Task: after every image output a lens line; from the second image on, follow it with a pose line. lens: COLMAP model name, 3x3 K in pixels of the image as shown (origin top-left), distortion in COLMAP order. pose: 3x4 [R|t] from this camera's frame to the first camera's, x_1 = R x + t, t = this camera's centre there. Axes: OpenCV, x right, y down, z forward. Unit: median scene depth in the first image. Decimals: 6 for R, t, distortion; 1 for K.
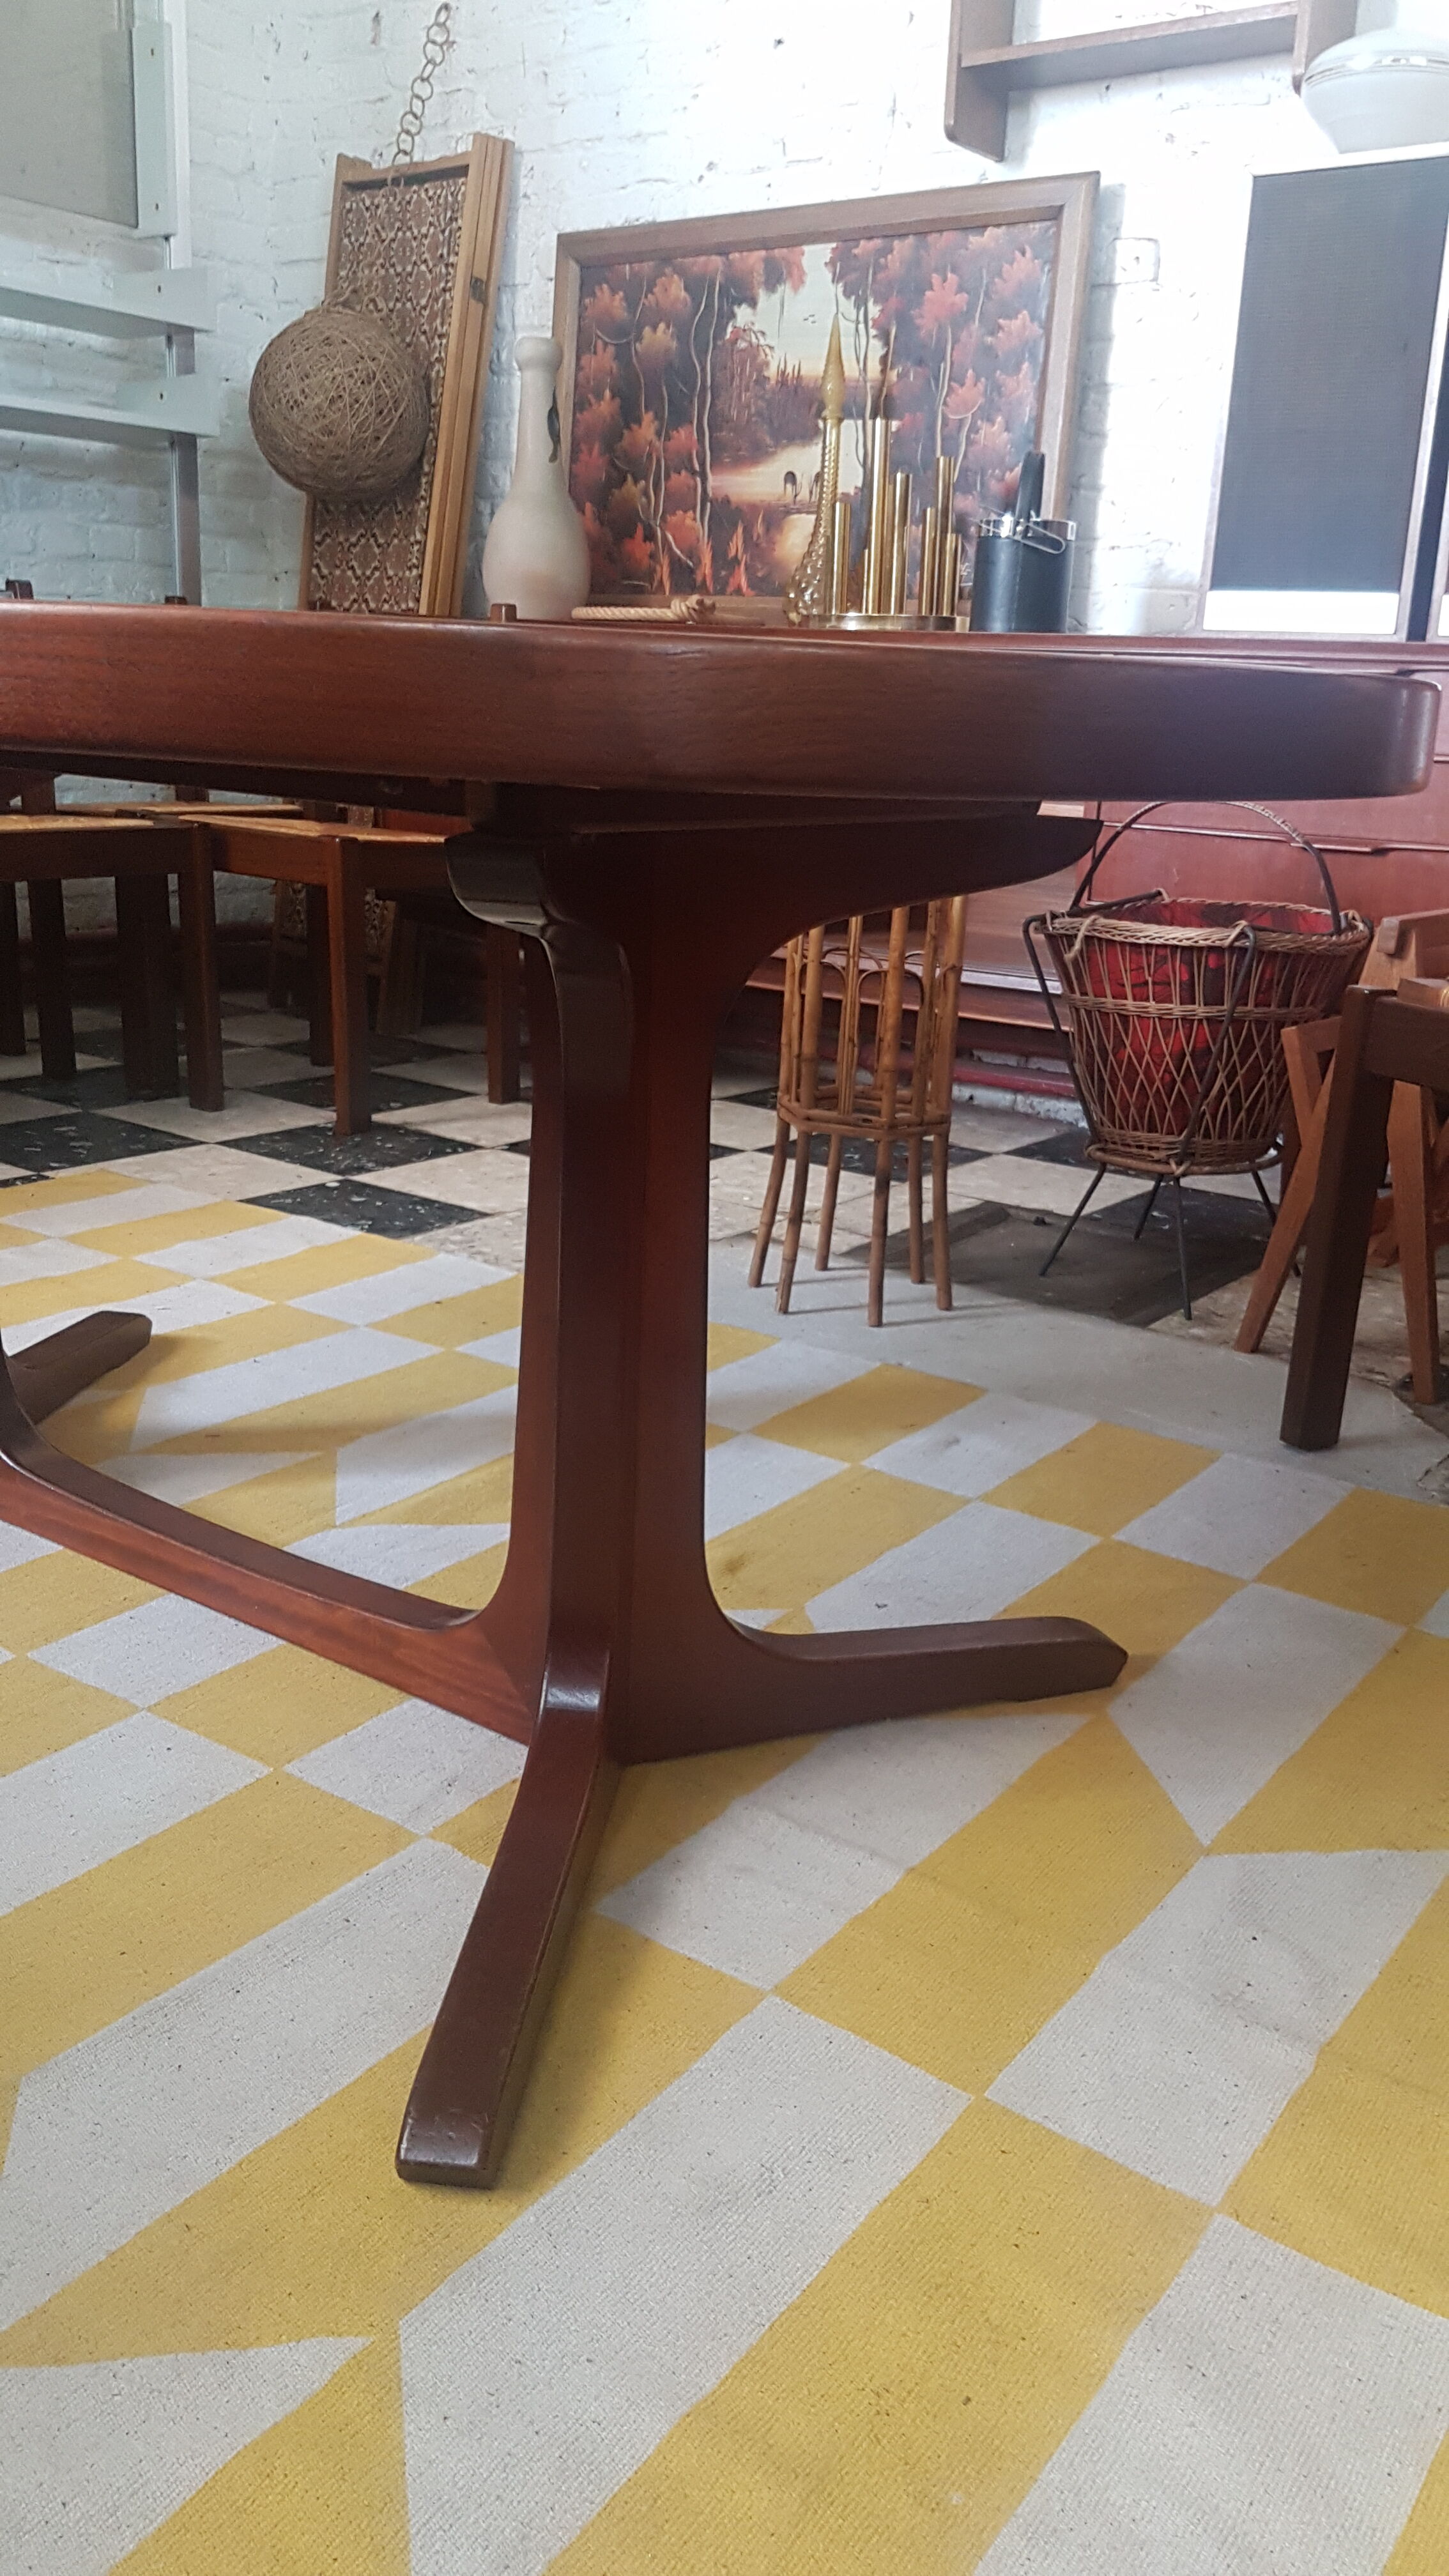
lens RADIAL K [[2053.7, 0, 724.5], [0, 2053.7, 1288.0], [0, 0, 1]] dist [0.208309, -0.401713]
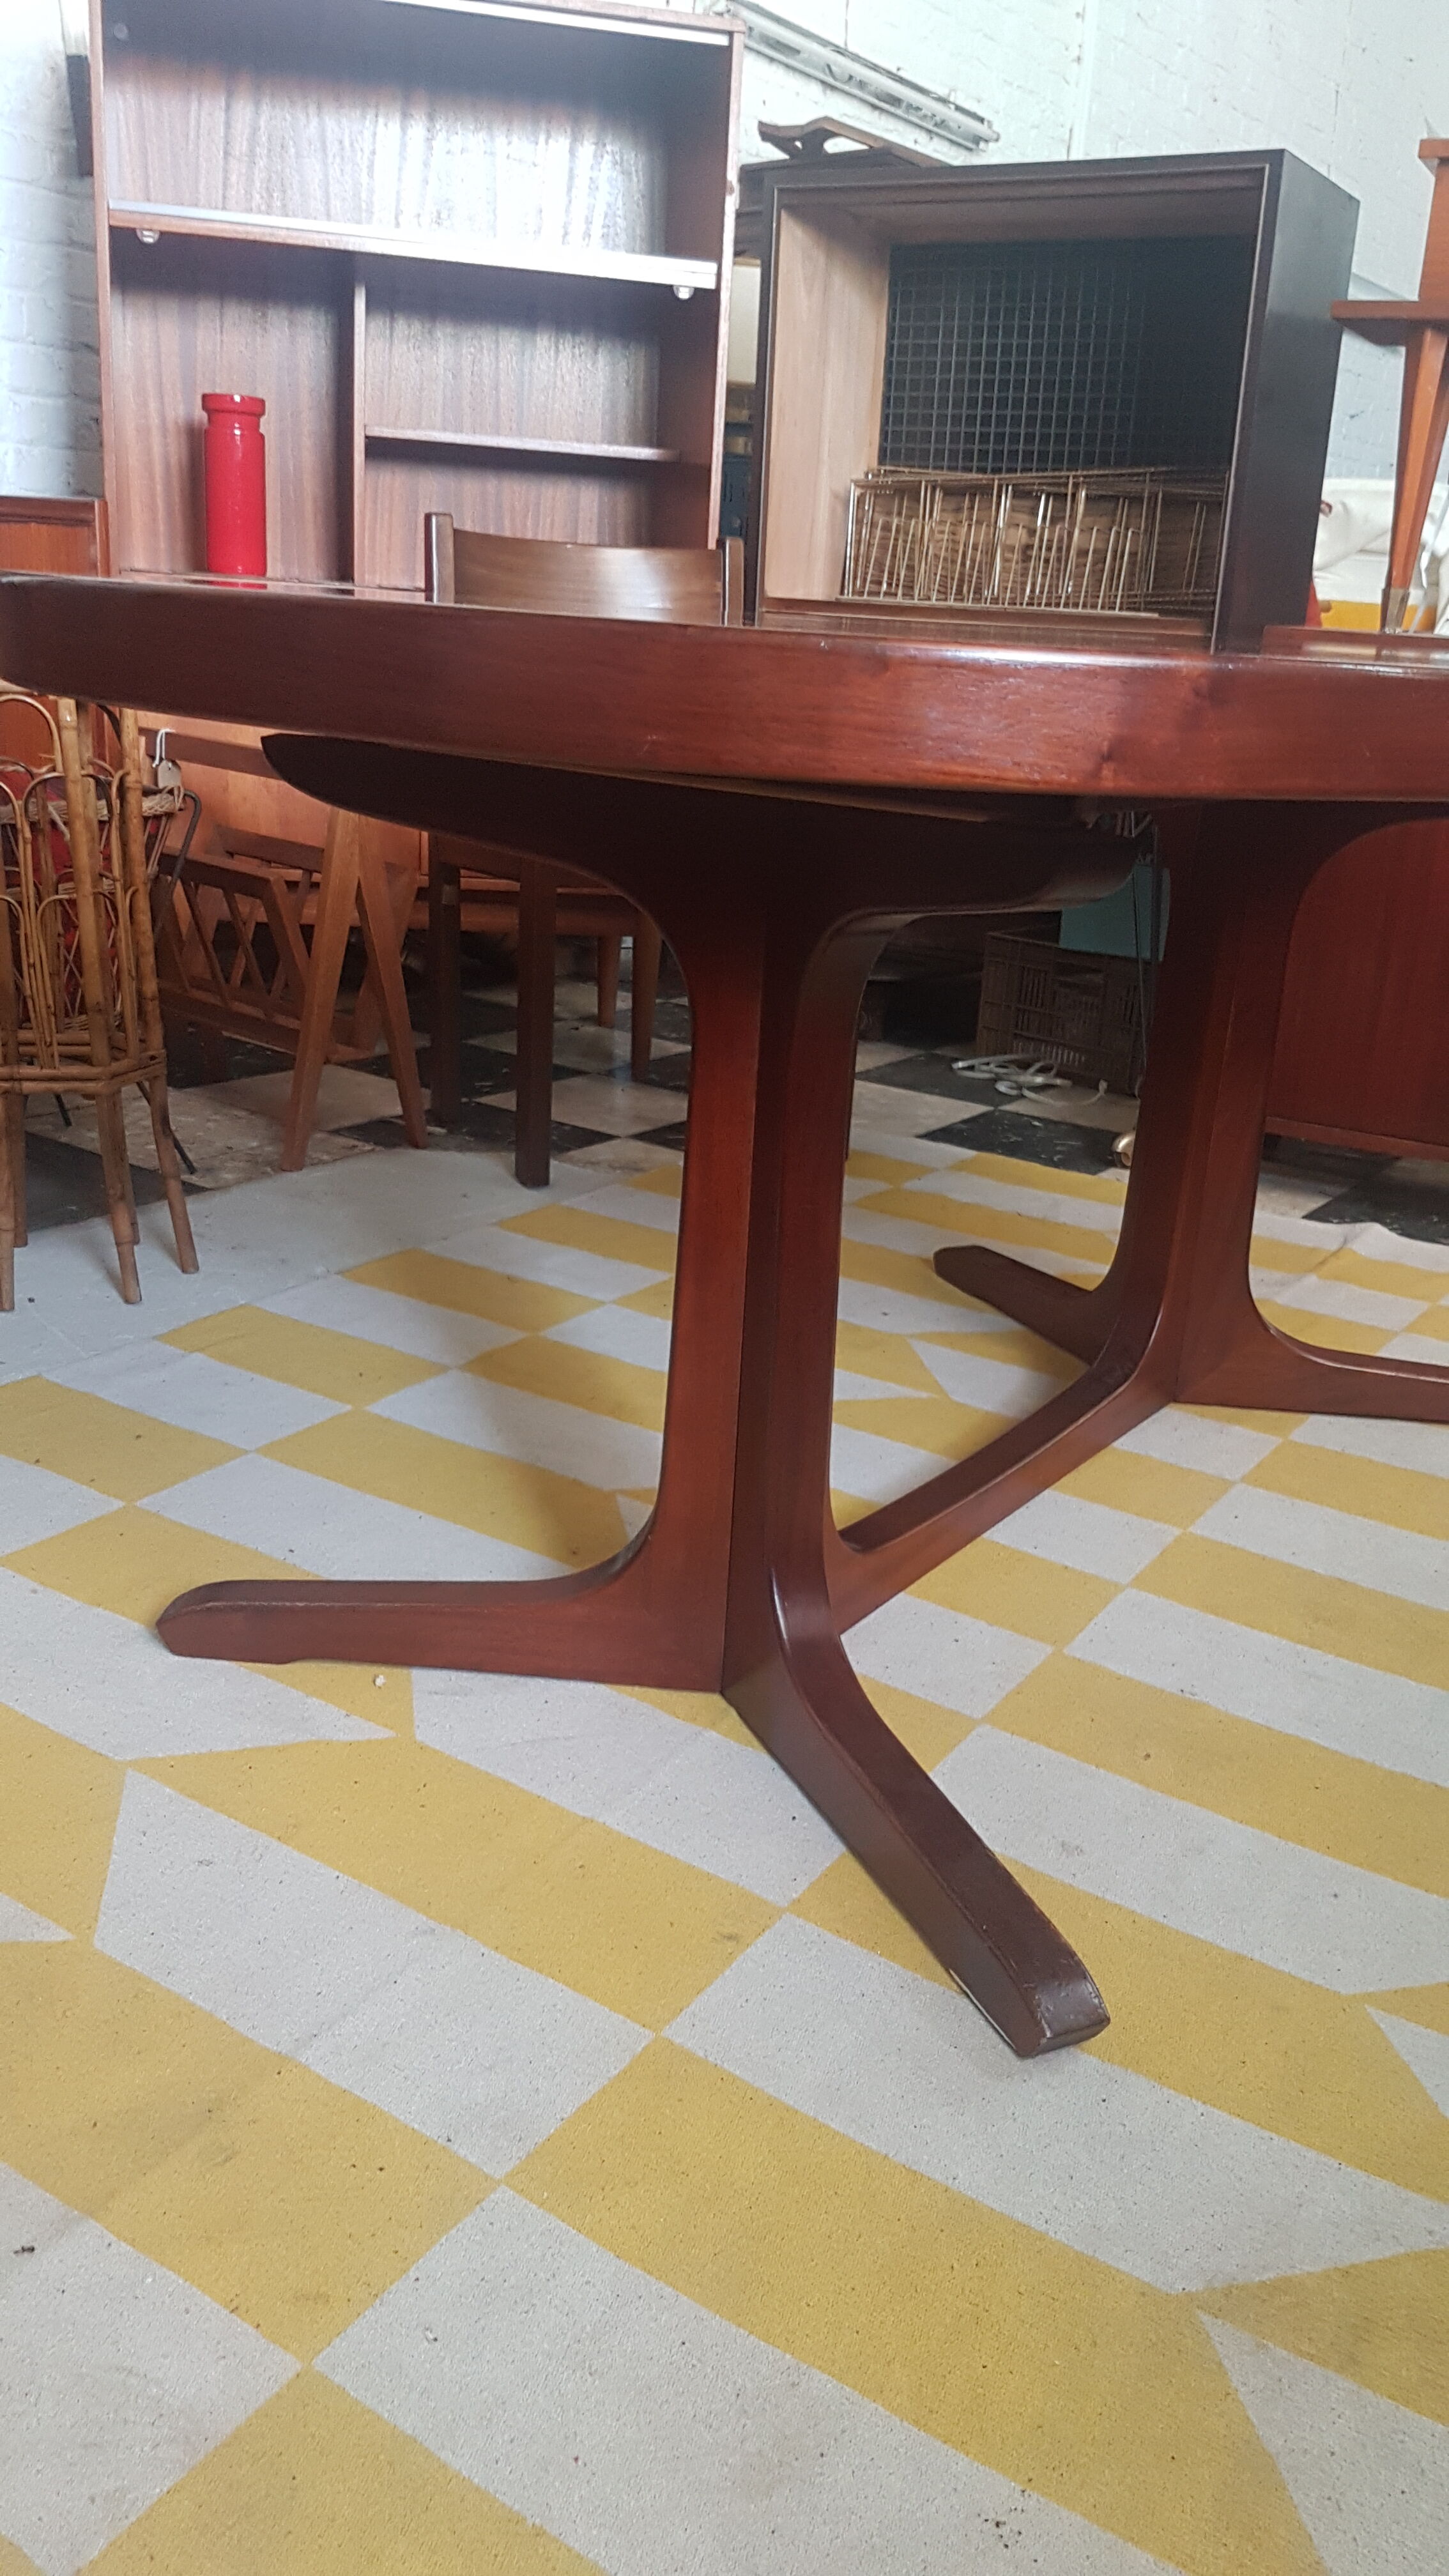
lens RADIAL K [[2053.7, 0, 724.5], [0, 2053.7, 1288.0], [0, 0, 1]] dist [0.208309, -0.401713]
pose [[-0.052872, -0.365586, 0.929275, -1.002535], [0.213047, 0.905022, 0.368166, -0.332120], [-0.975610, 0.217445, 0.030037, 0.869460]]
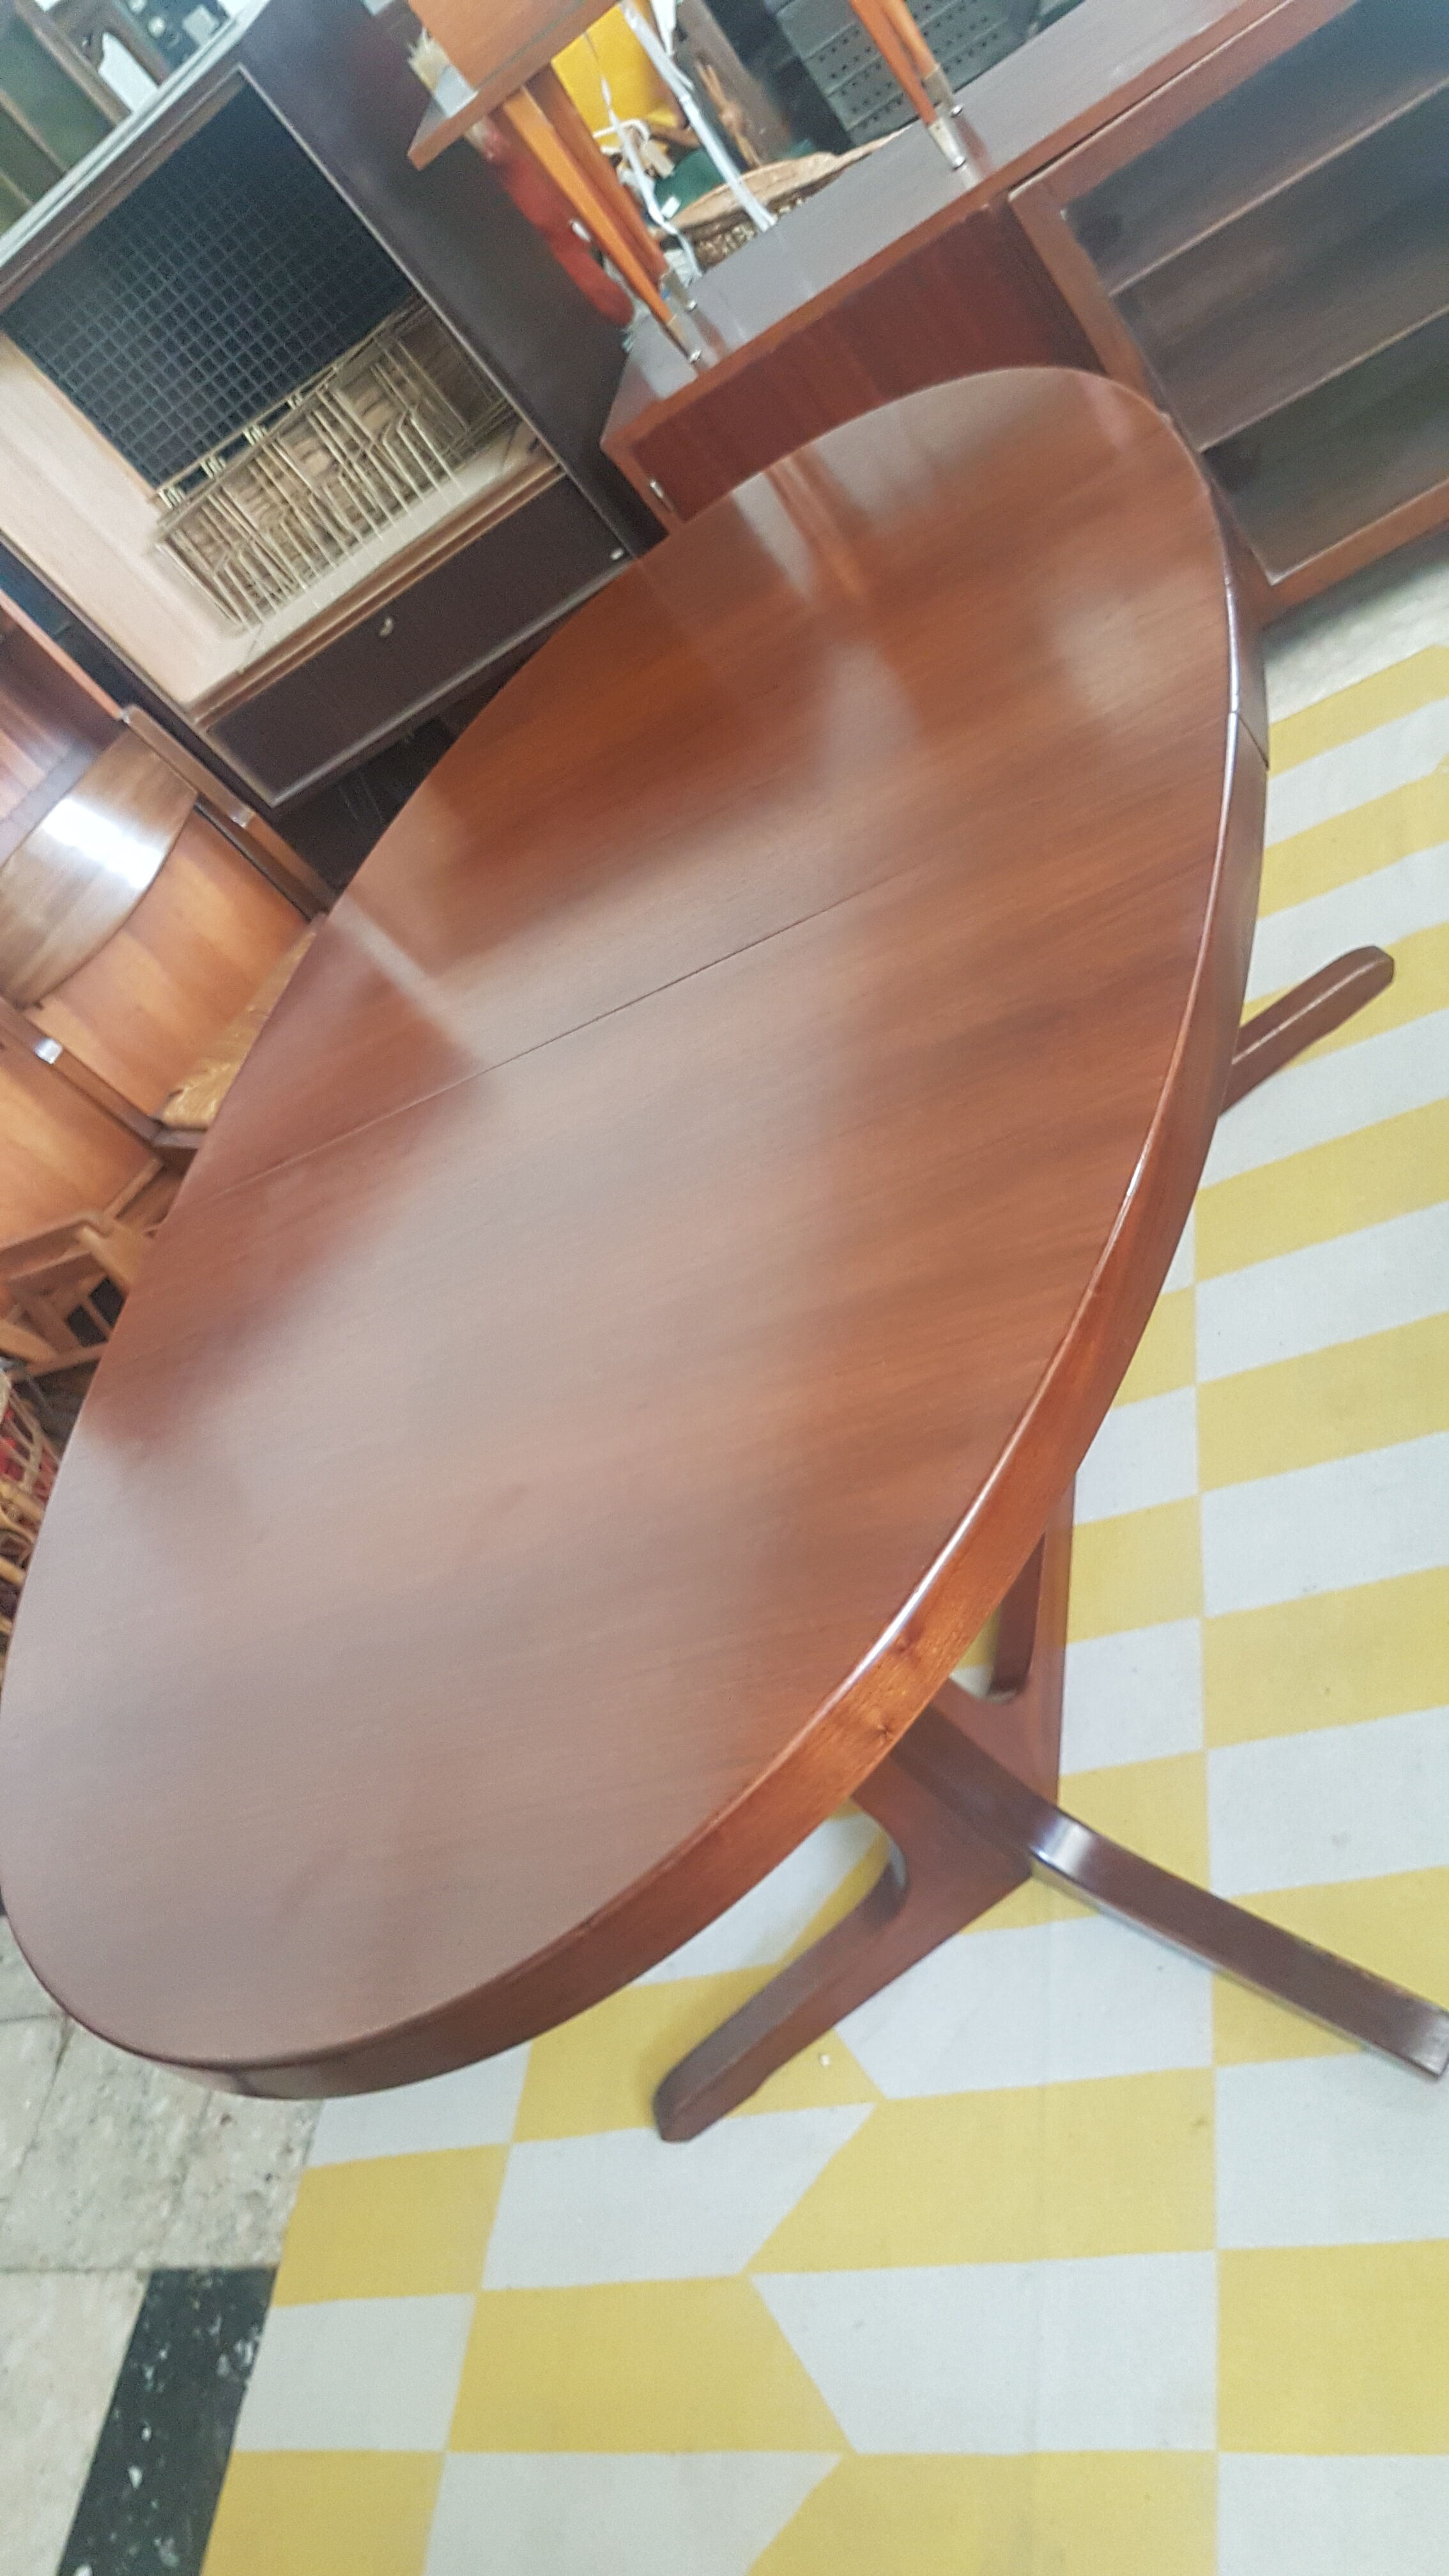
lens RADIAL K [[2053.7, 0, 724.5], [0, 2053.7, 1288.0], [0, 0, 1]] dist [0.208309, -0.401713]
pose [[-0.390565, -0.472648, 0.789977, -0.907627], [0.743886, 0.343481, 0.573284, -0.640417], [-0.542304, 0.811557, 0.217444, 0.587132]]
